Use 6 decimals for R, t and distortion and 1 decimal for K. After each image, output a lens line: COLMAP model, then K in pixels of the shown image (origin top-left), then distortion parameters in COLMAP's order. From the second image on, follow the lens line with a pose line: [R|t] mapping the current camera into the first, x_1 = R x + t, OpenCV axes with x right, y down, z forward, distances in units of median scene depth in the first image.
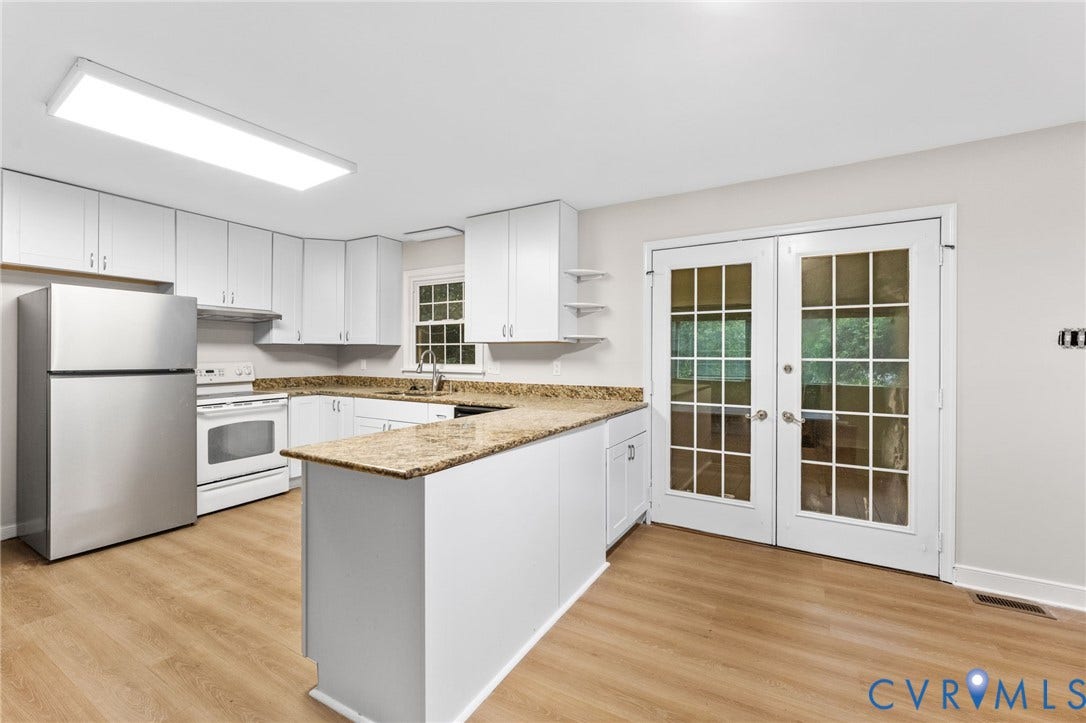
lens RADIAL K [[466.6, 0, 543.0], [0, 466.6, 361.5], [0, 0, 1]] dist [-0.002922, -0.000337]
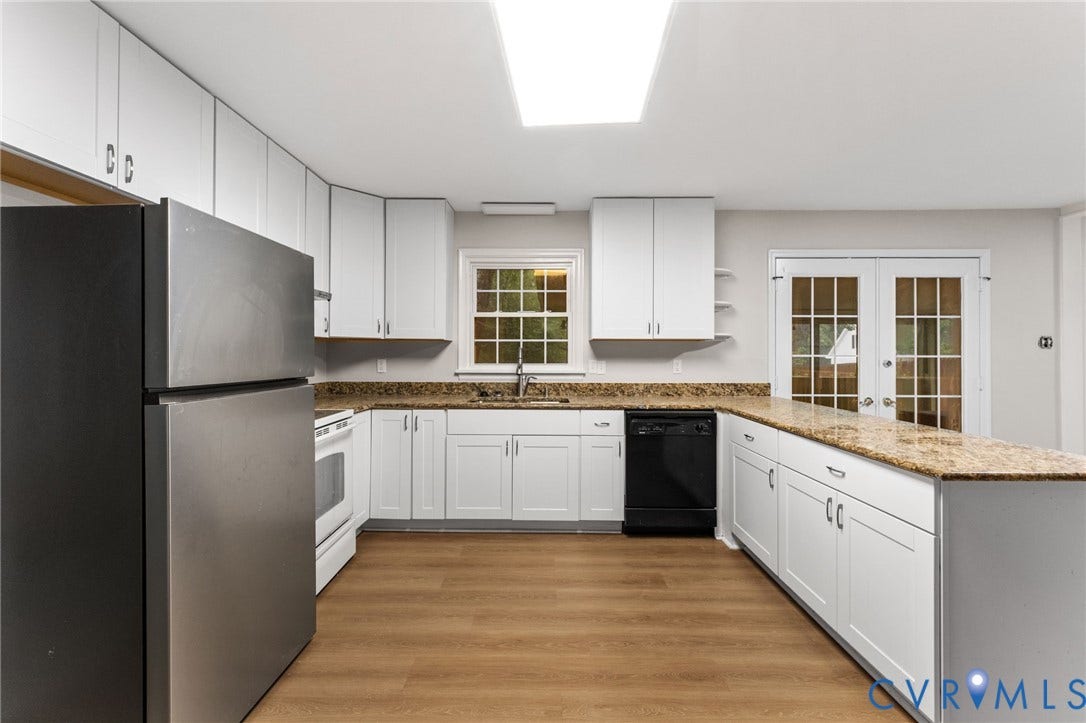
lens RADIAL K [[462.8, 0, 544.6], [0, 462.8, 355.8], [0, 0, 1]] dist [0.000839, 0.000070]
pose [[0.861969, -0.003510, 0.506949, -0.697324], [0.008141, 0.999943, -0.006918, -0.003605], [-0.506896, 0.010090, 0.861948, 0.297430]]
